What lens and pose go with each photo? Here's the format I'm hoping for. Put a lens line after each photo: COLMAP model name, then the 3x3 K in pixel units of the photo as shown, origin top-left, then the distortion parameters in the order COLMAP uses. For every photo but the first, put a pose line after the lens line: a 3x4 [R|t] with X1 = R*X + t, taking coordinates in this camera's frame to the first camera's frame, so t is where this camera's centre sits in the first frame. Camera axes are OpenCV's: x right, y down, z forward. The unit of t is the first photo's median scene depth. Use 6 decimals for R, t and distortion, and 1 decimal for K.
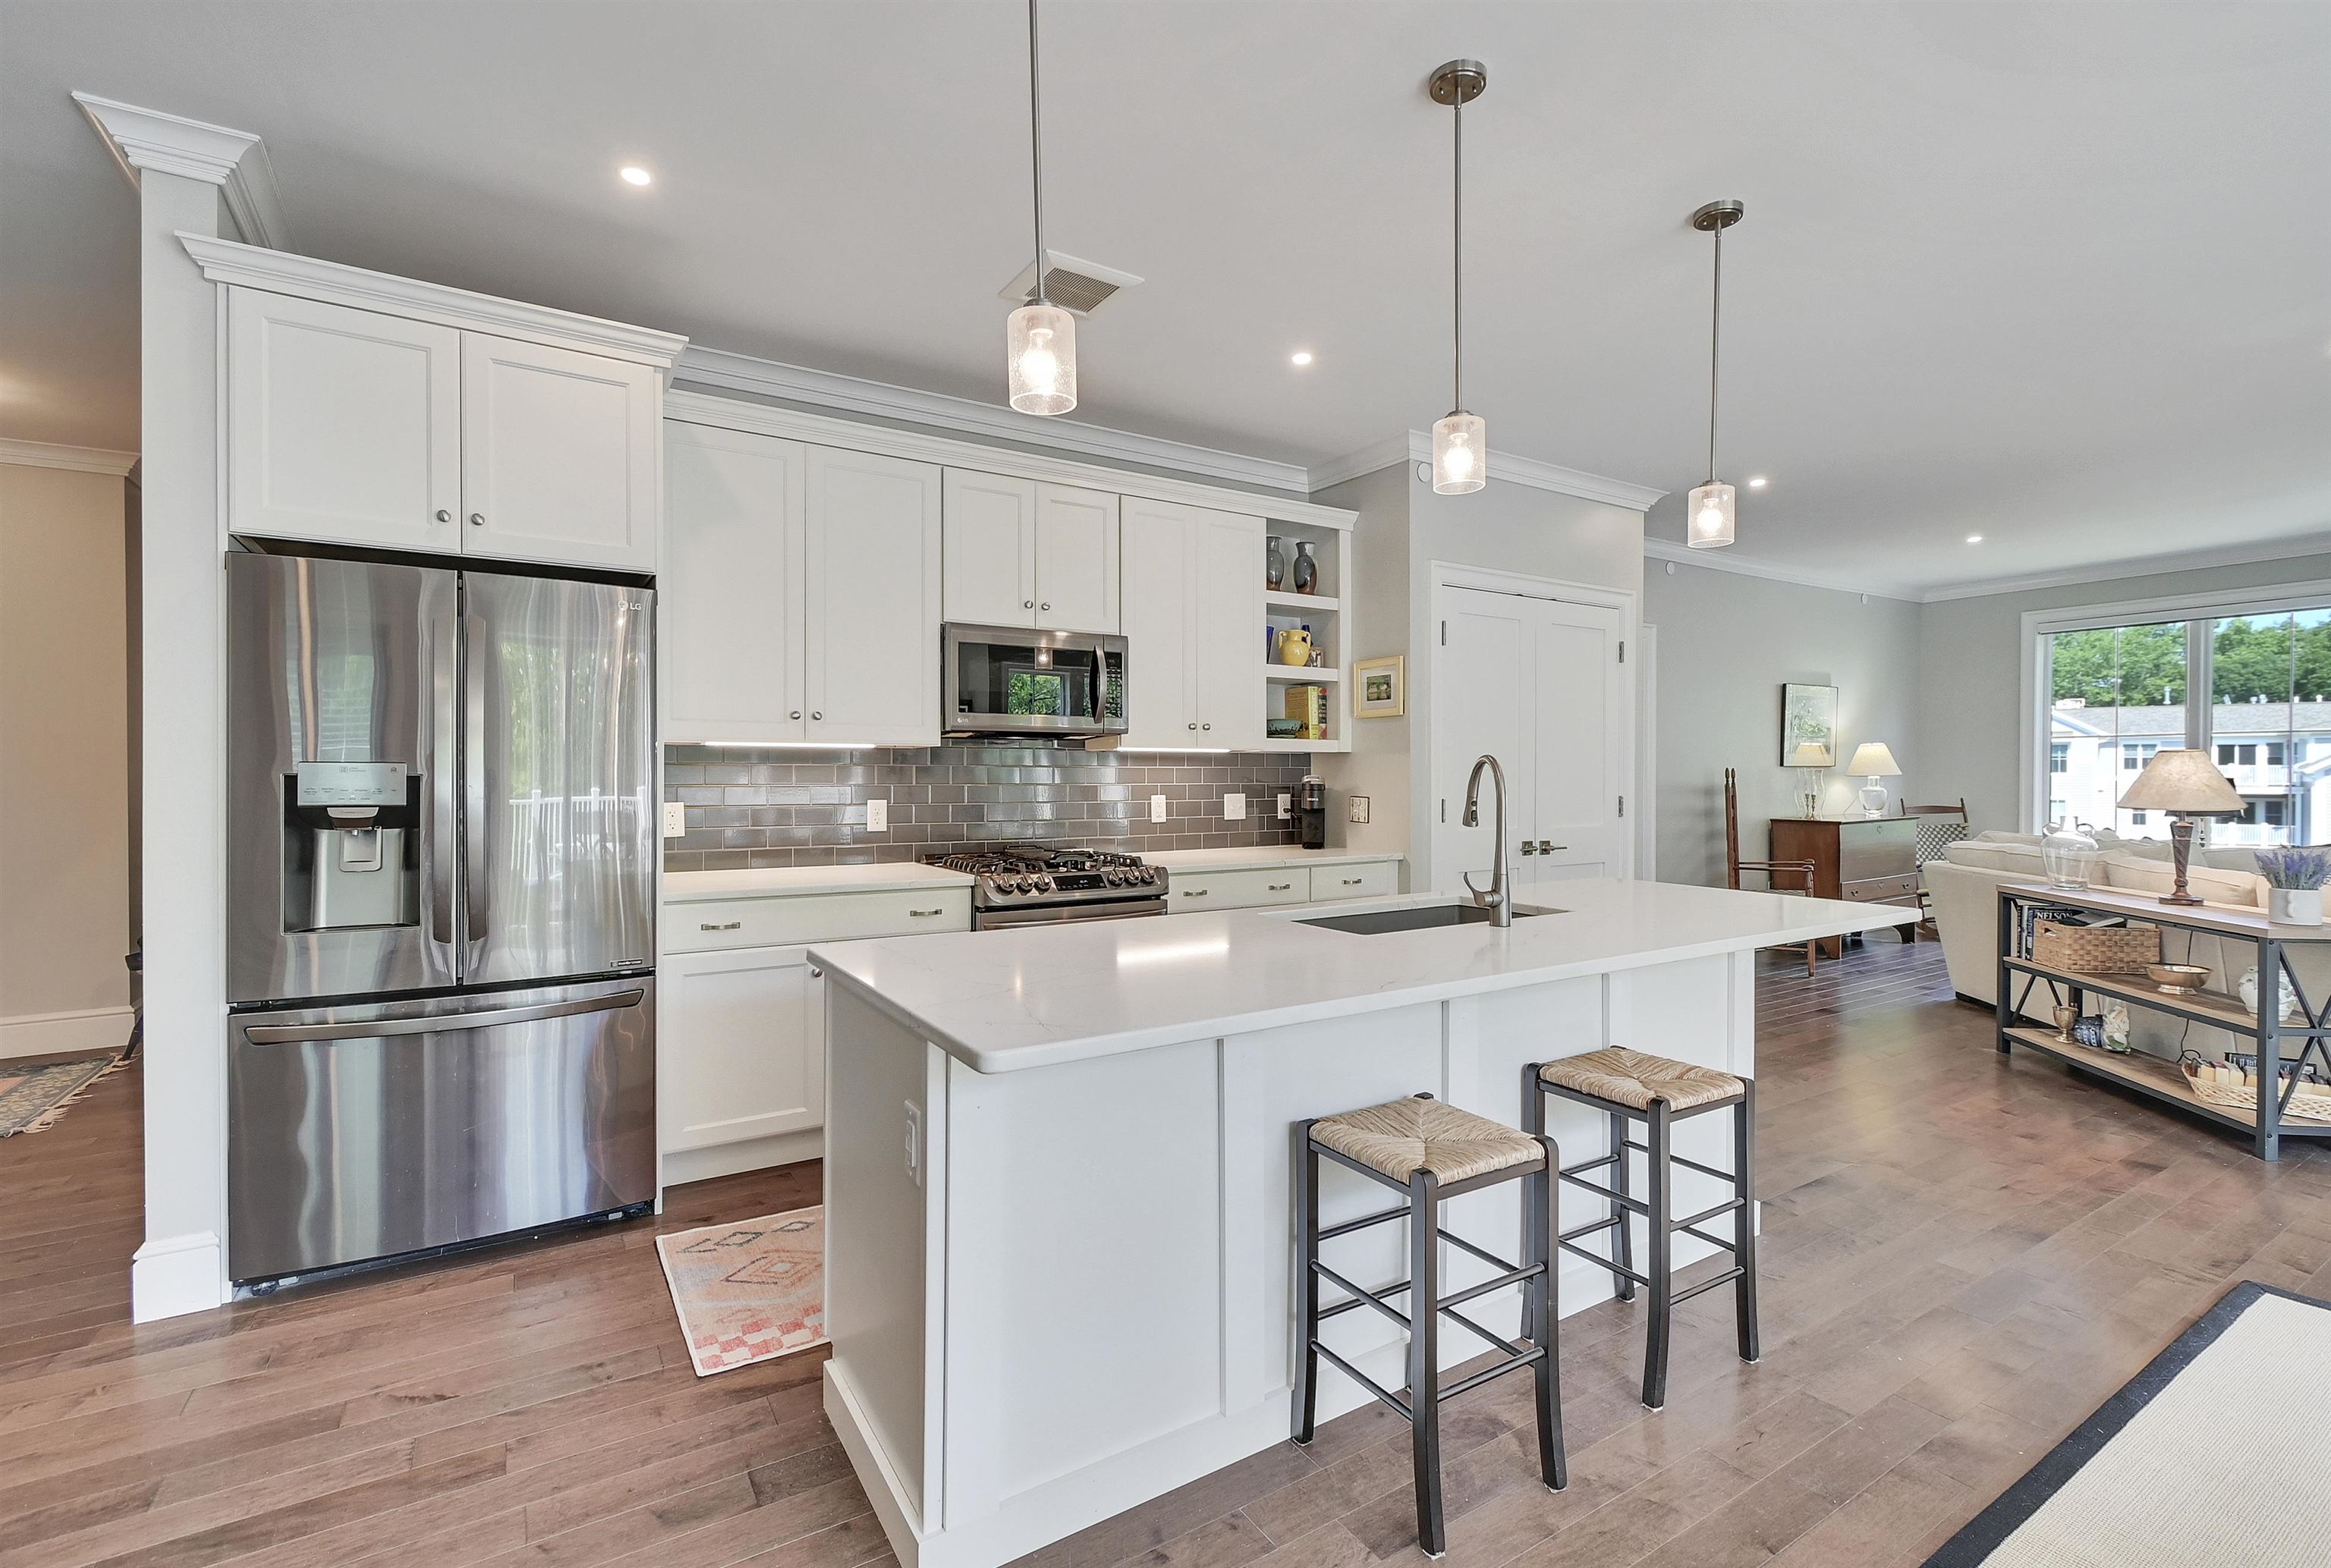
lens RADIAL K [[1037.3, 0, 1156.7], [0, 1037.3, 784.5], [0, 0, 1]] dist [-0.004216, 0.000104]
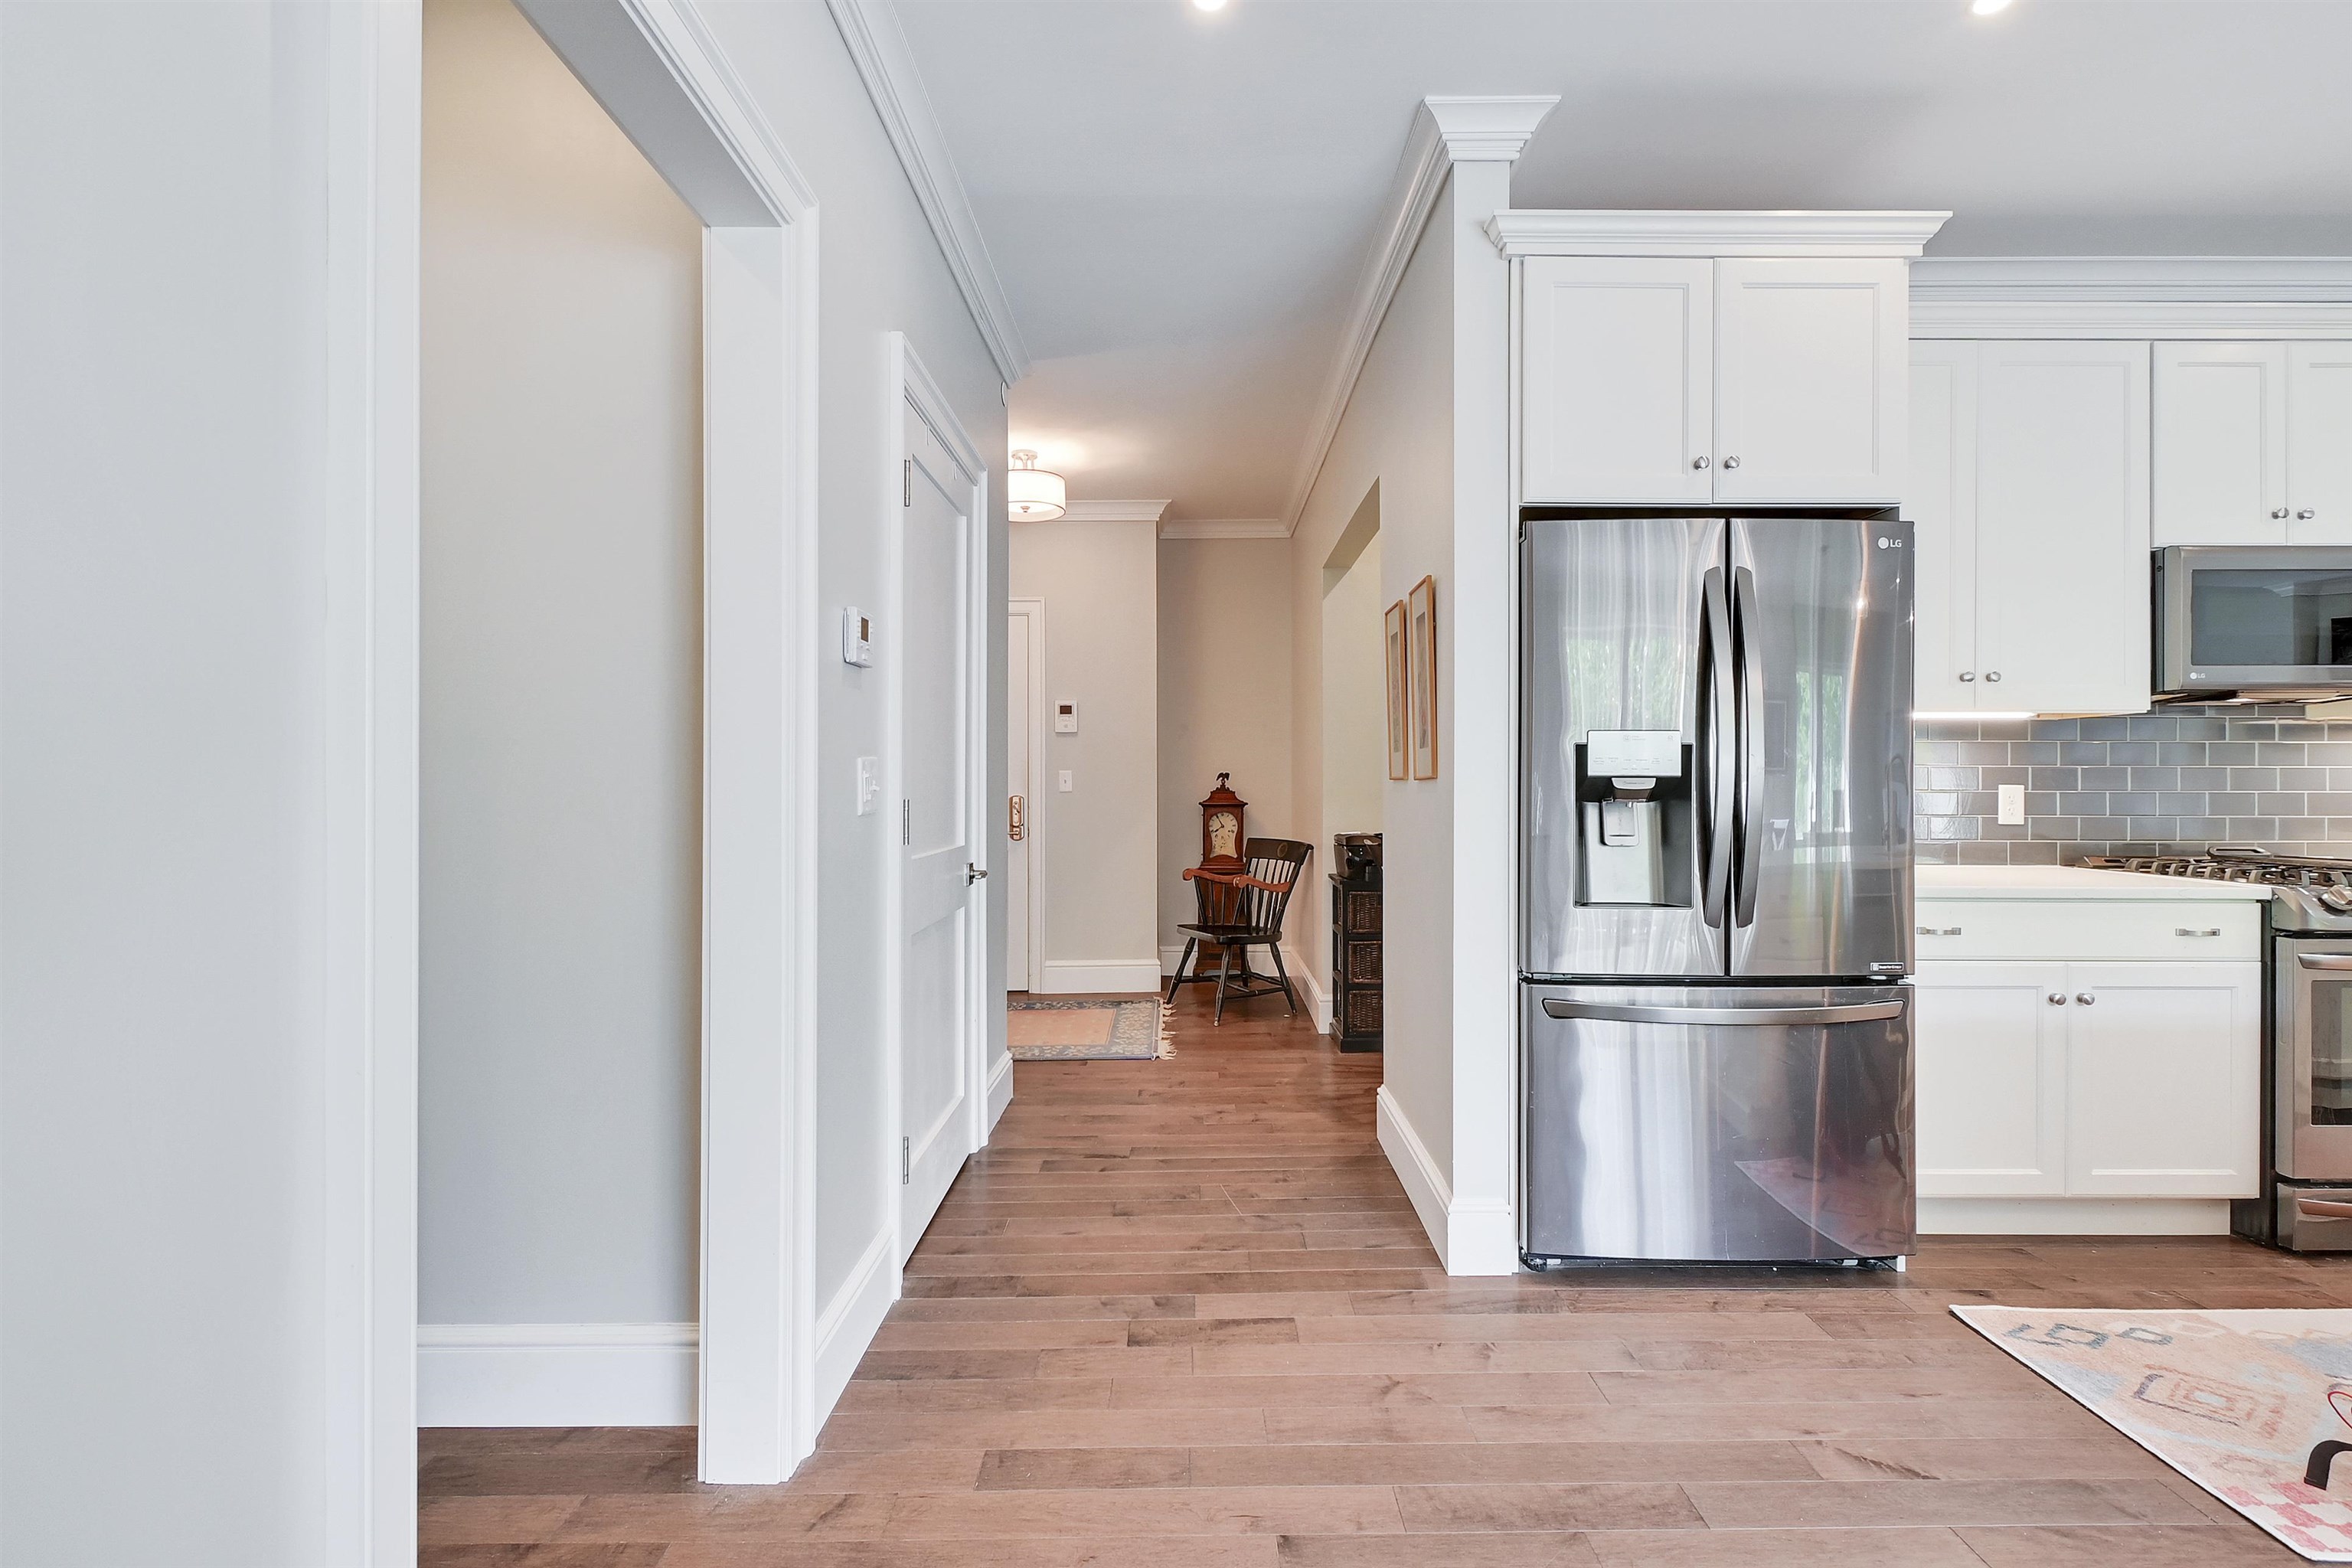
lens RADIAL K [[1082.6, 0, 1175.3], [0, 1082.6, 765.9], [0, 0, 1]] dist [0.004415, -0.000645]
pose [[0.854357, 0.004434, -0.519668, -0.588695], [-0.007797, 0.999960, -0.004287, 0.017186], [0.519628, 0.007714, 0.854358, -0.063215]]
